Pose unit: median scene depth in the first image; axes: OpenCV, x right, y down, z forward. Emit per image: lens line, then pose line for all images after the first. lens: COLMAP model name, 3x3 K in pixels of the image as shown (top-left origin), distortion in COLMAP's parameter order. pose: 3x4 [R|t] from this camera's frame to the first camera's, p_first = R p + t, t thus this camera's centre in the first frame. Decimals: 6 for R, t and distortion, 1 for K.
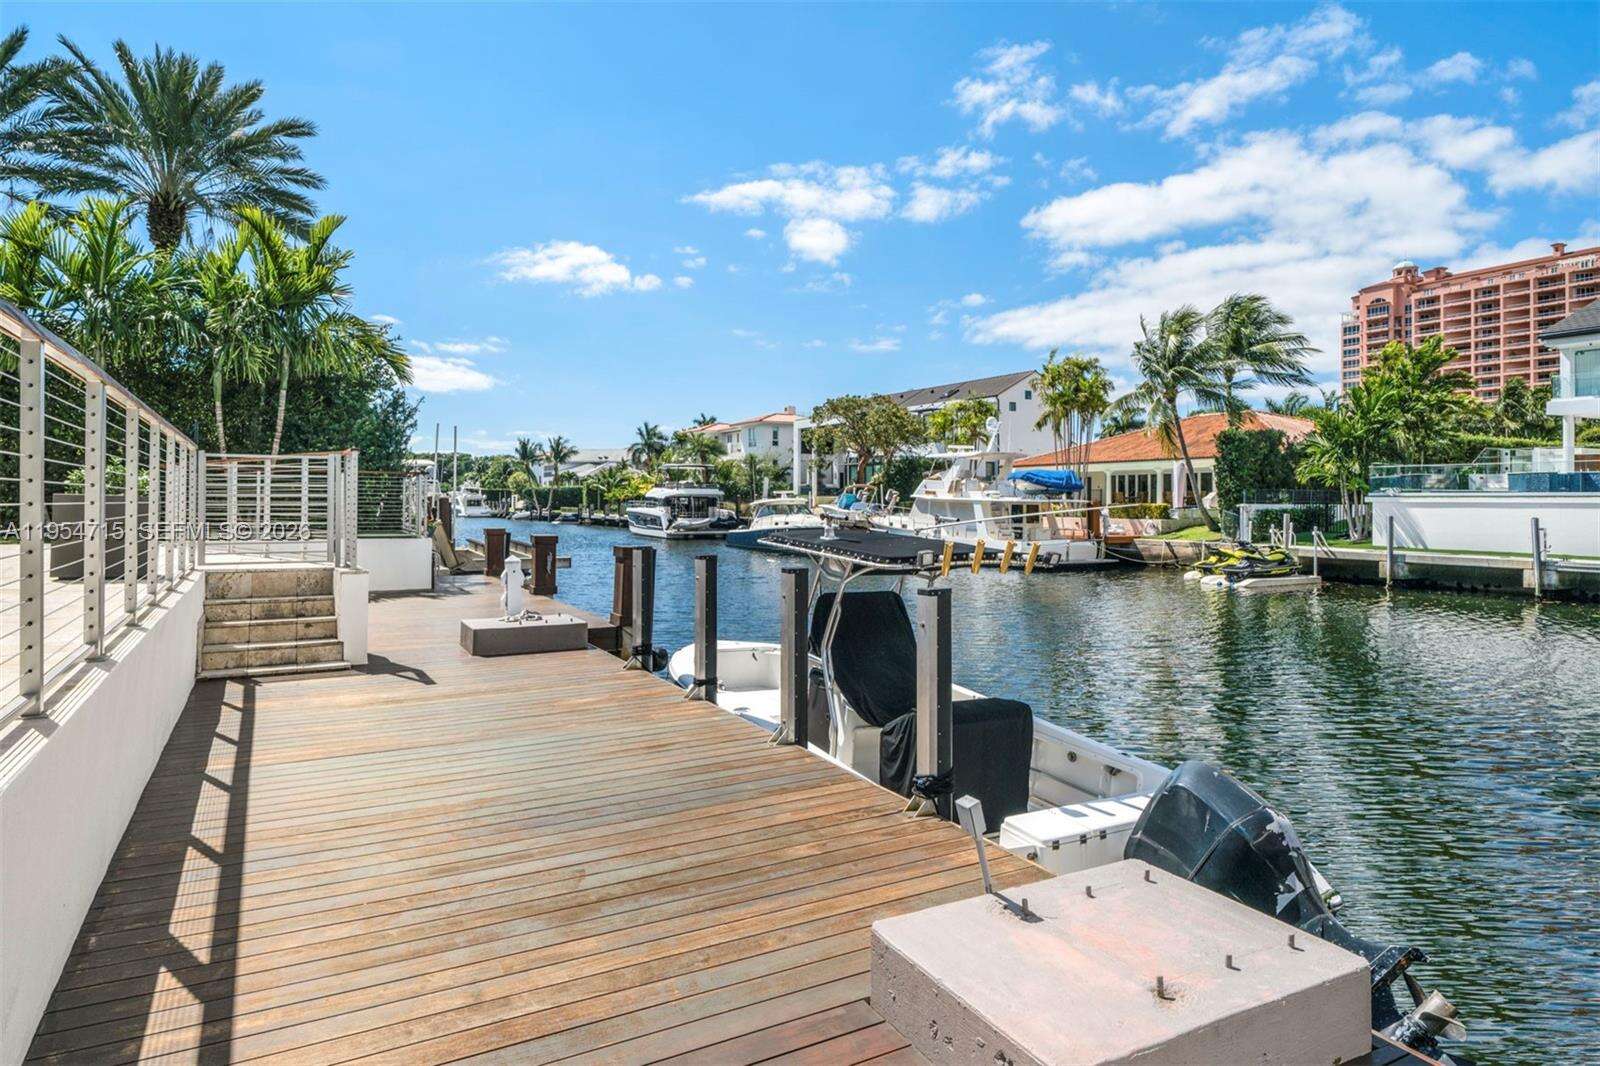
lens RADIAL K [[928.5, 0, 797.5], [0, 928.5, 498.9], [0, 0, 1]] dist [0.002561, -0.000212]
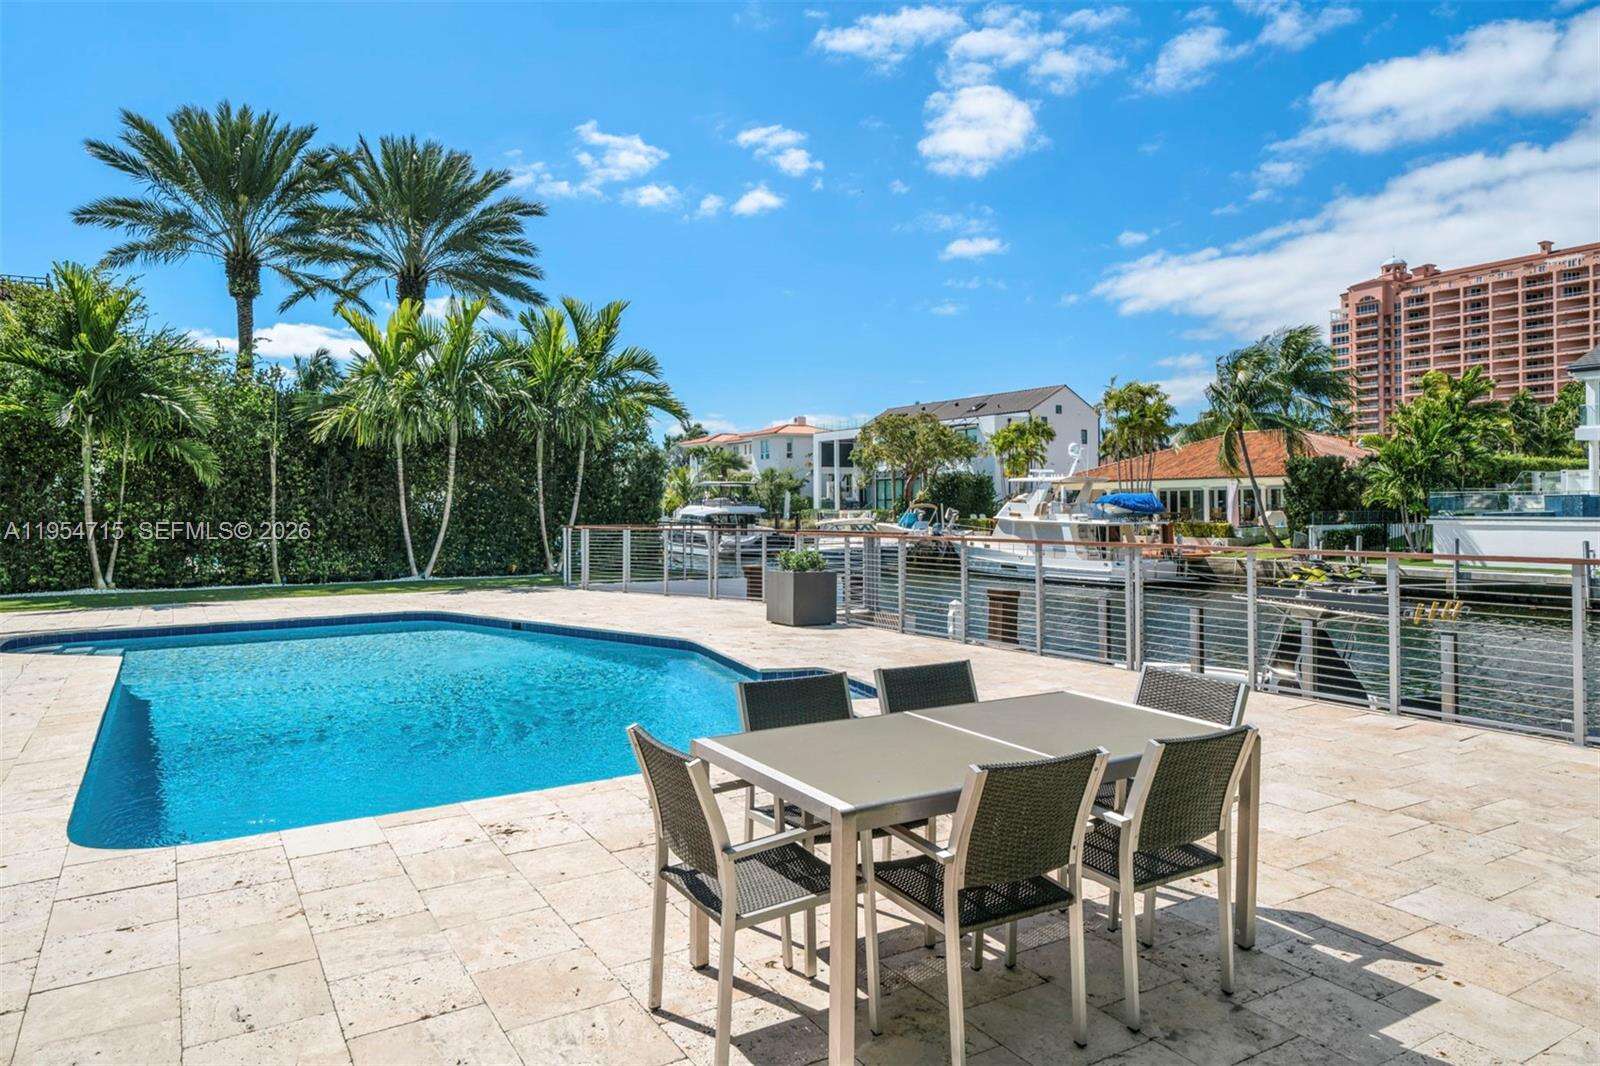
lens RADIAL K [[998.9, 0, 799.6], [0, 998.9, 505.5], [0, 0, 1]] dist [-0.001834, 0.001423]
pose [[0.998860, -0.008300, 0.047002, -0.134748], [0.008248, 0.999965, 0.001290, -0.018279], [-0.047011, -0.000901, 0.998894, -0.109954]]
